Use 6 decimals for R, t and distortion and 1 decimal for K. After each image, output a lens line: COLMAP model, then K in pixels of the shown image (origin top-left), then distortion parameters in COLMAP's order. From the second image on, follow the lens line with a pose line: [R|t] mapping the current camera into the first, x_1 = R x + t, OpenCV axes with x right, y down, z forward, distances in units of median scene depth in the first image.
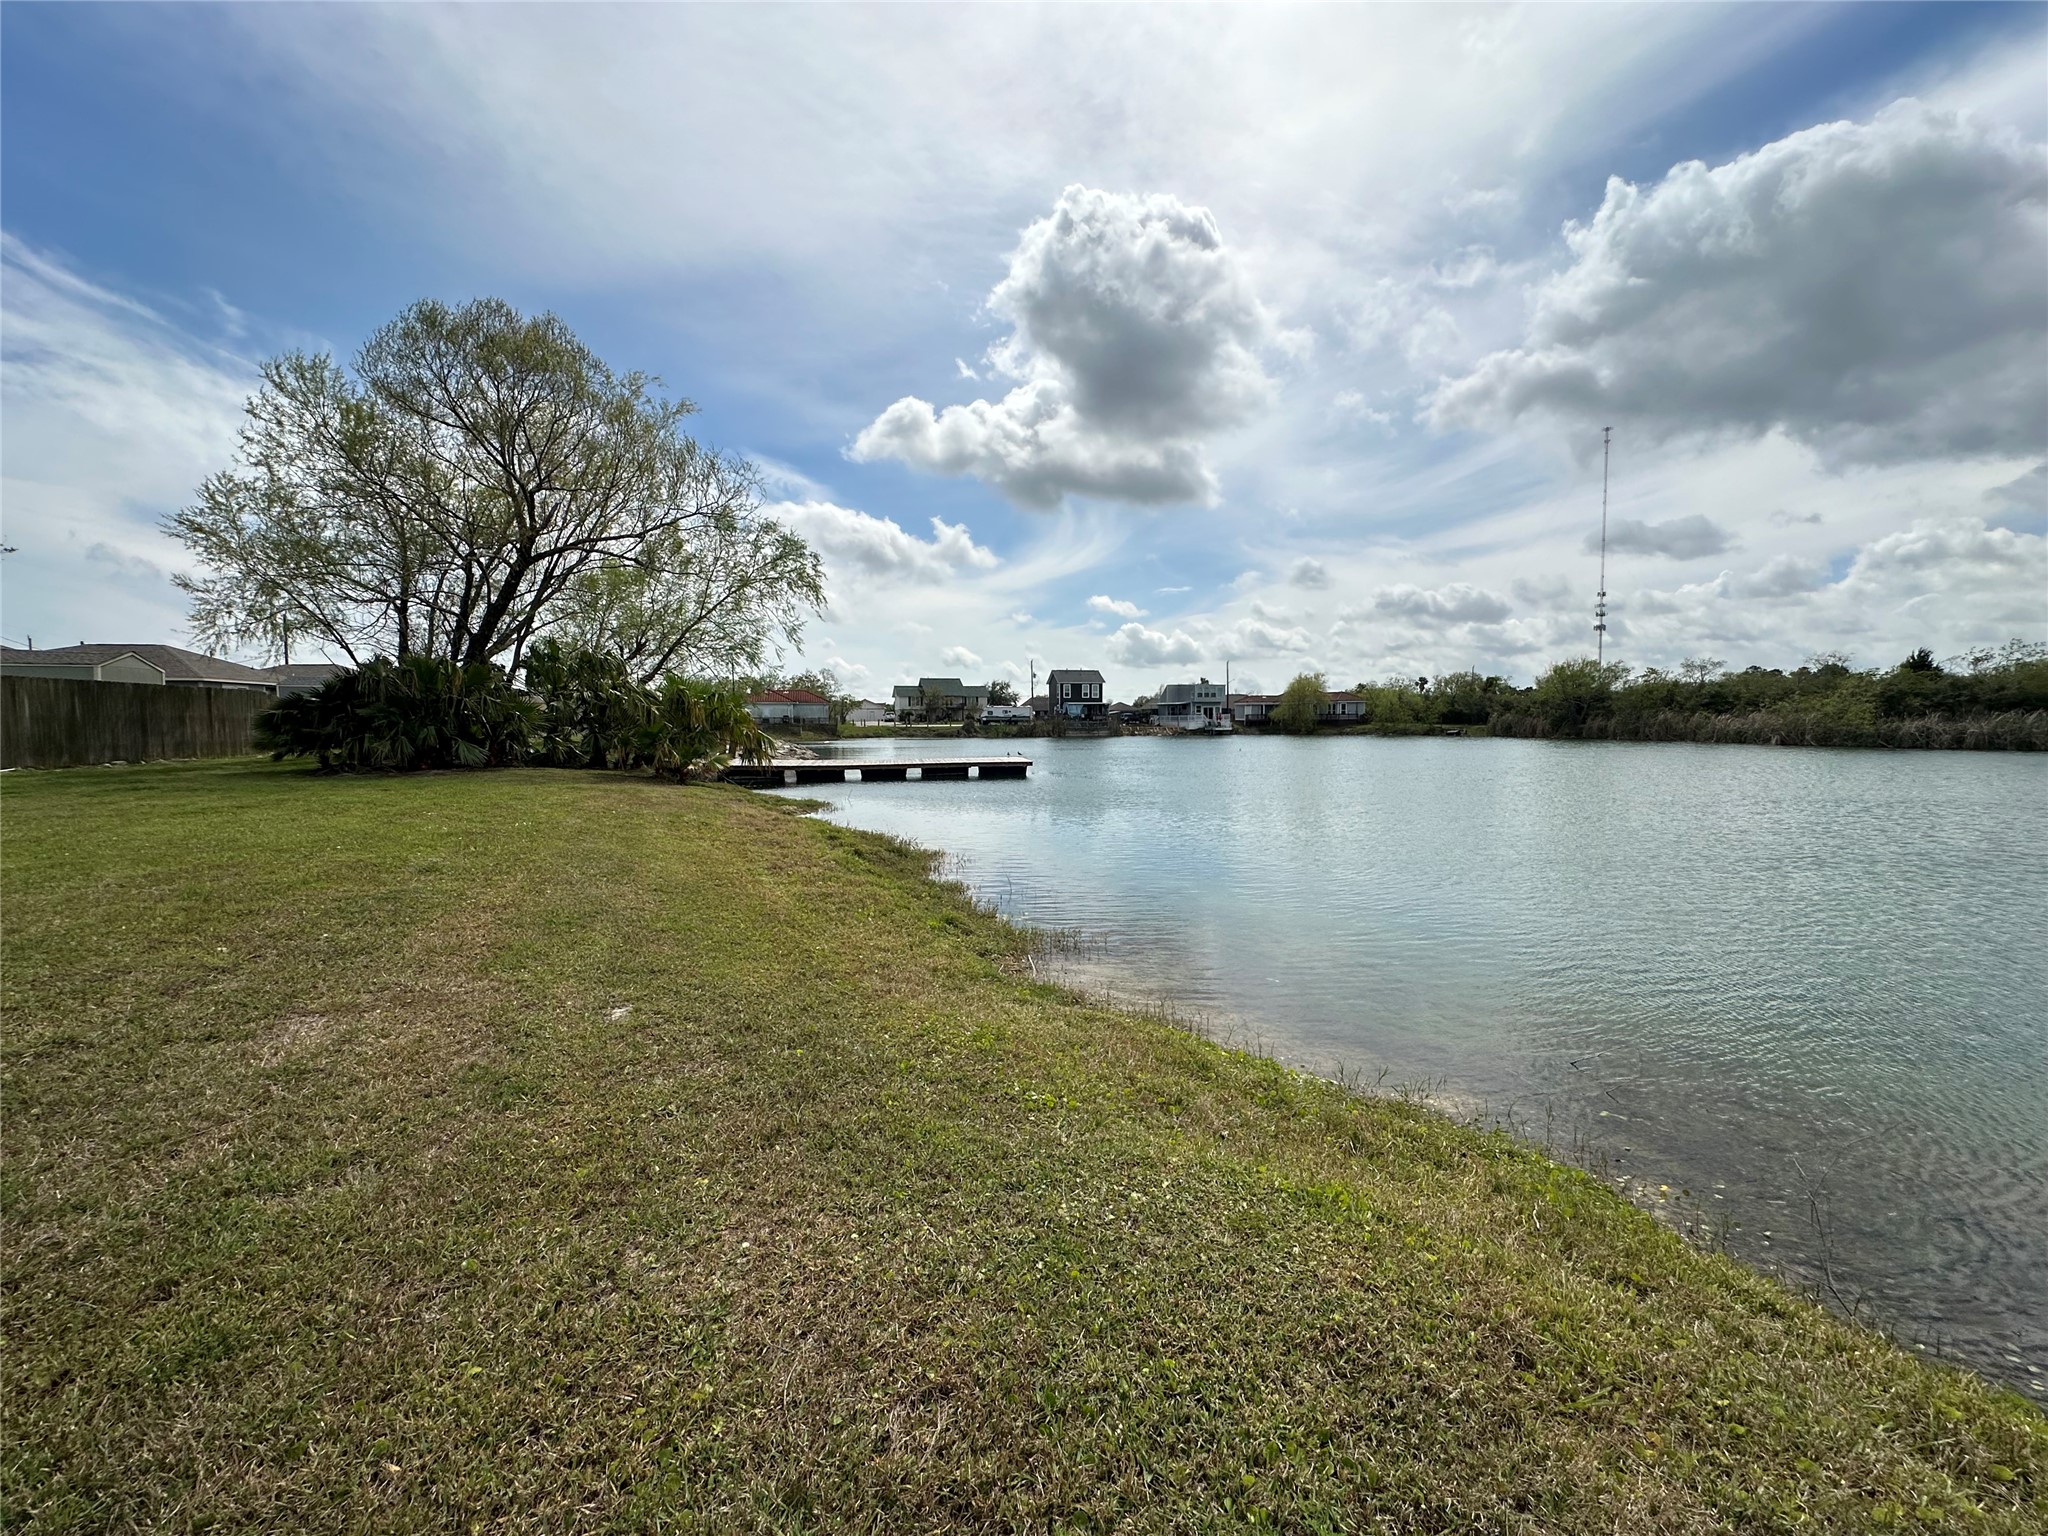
lens RADIAL K [[824.8, 0, 1038.9], [0, 824.8, 772.0], [0, 0, 1]] dist [-0.001882, -0.000198]
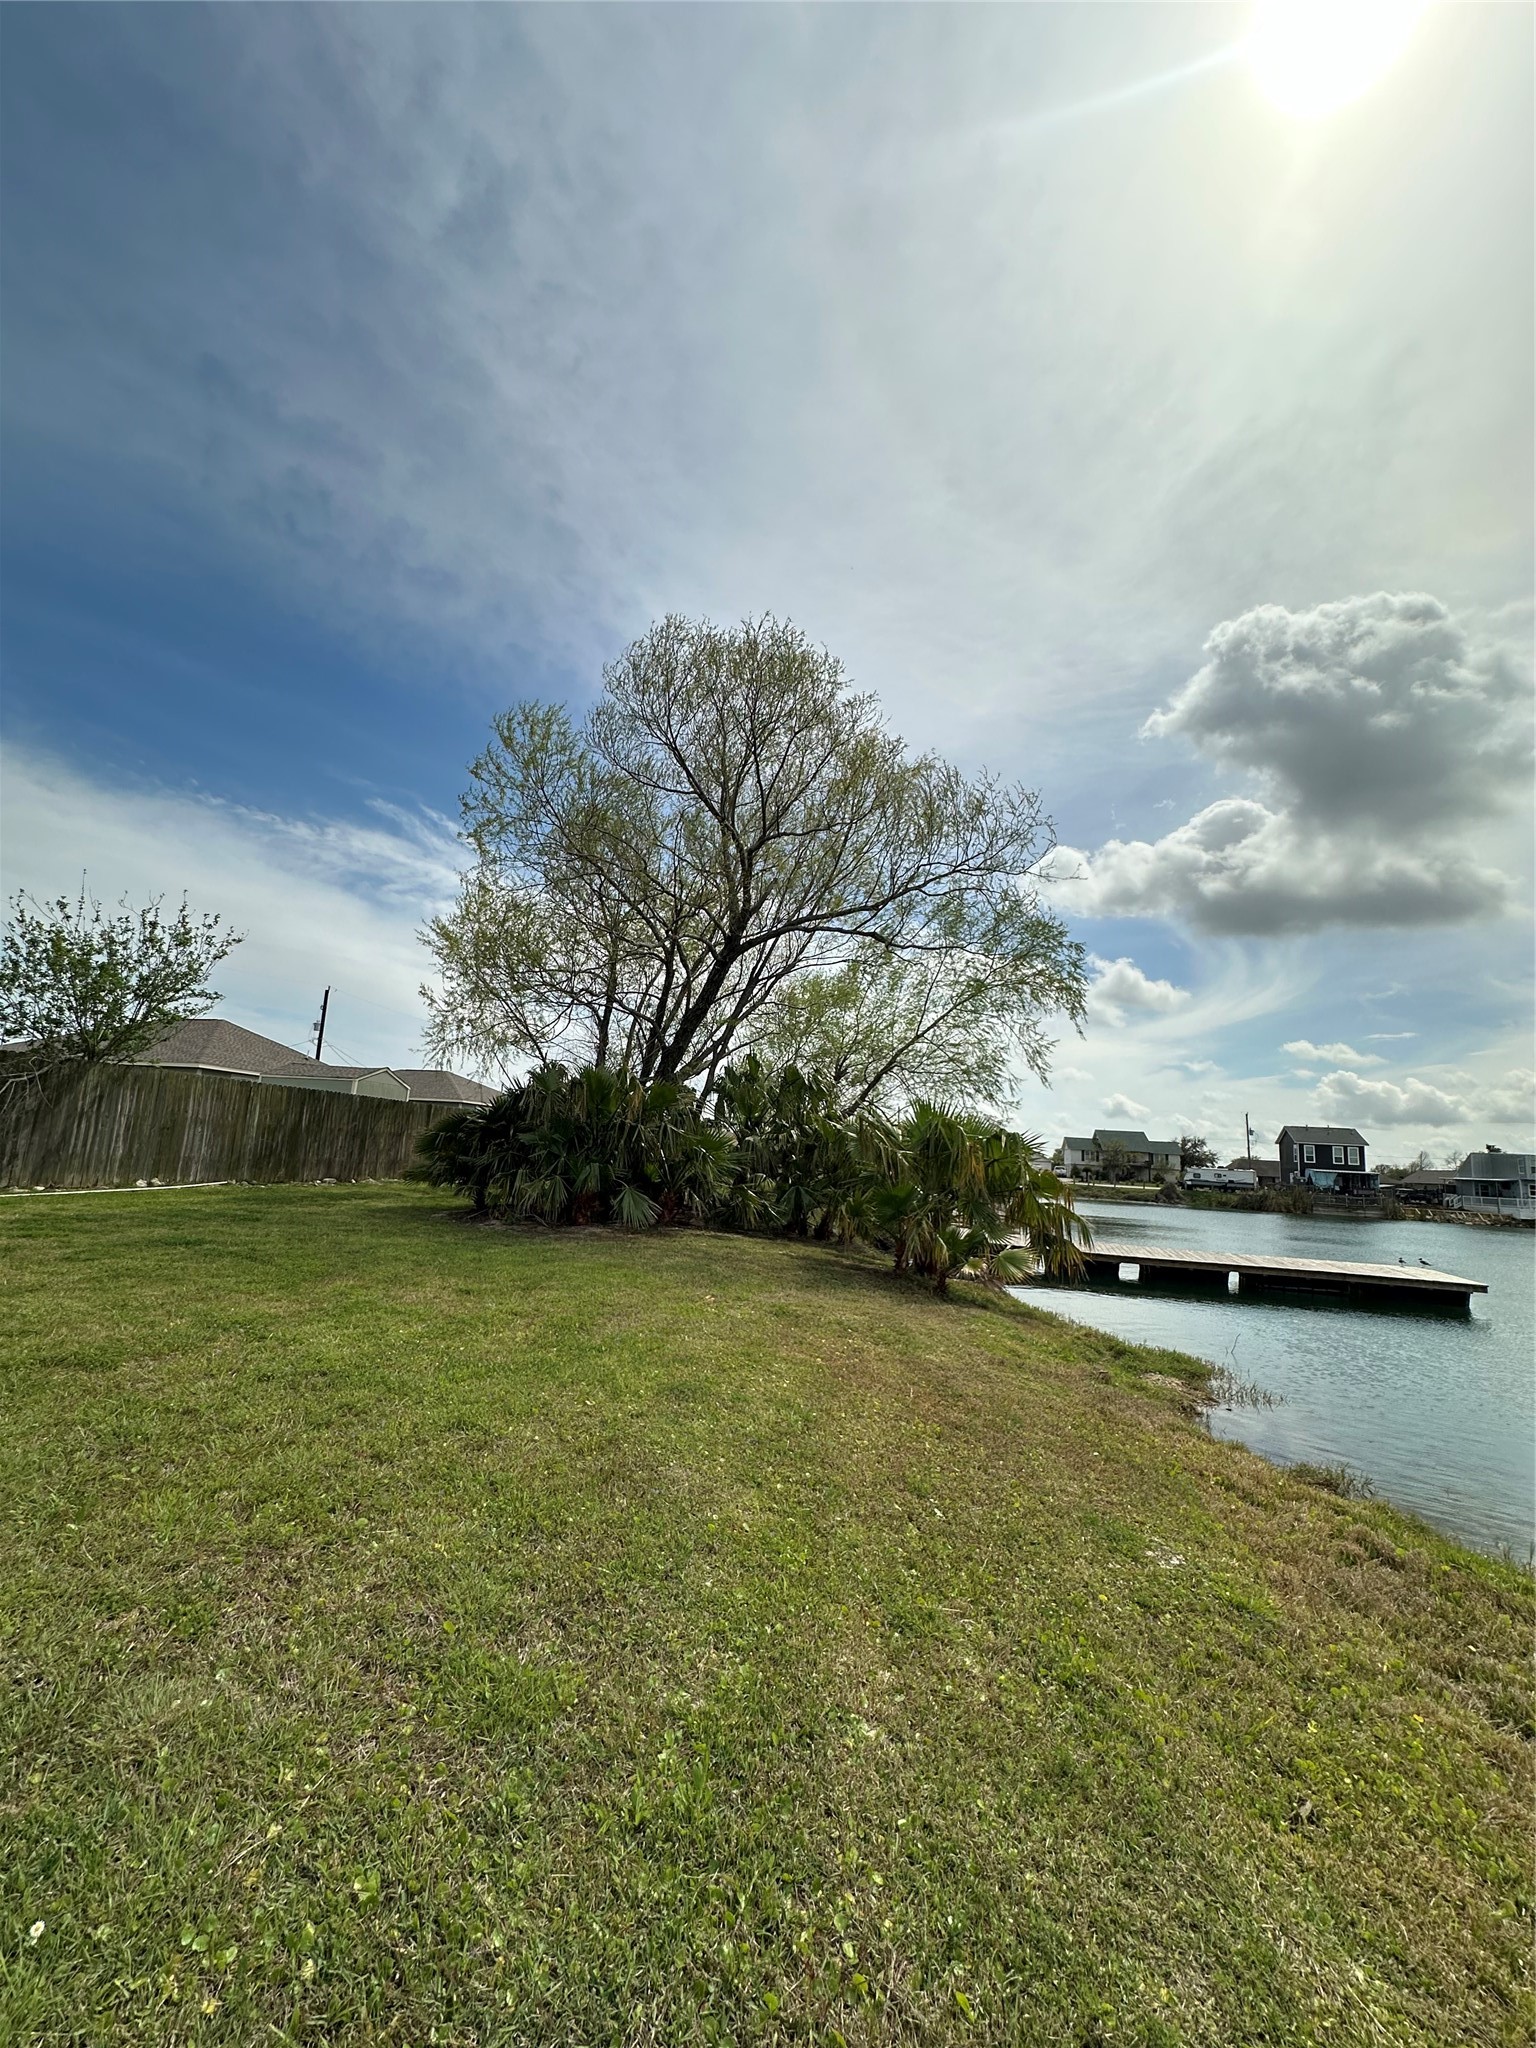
lens RADIAL K [[816.2, 0, 753.0], [0, 816.2, 1036.2], [0, 0, 1]] dist [-0.002838, -0.000329]
pose [[0.875517, -0.012004, -0.483038, -0.066531], [-0.094976, 0.975914, -0.196398, -0.008643], [0.473761, 0.217827, 0.853289, 0.104362]]
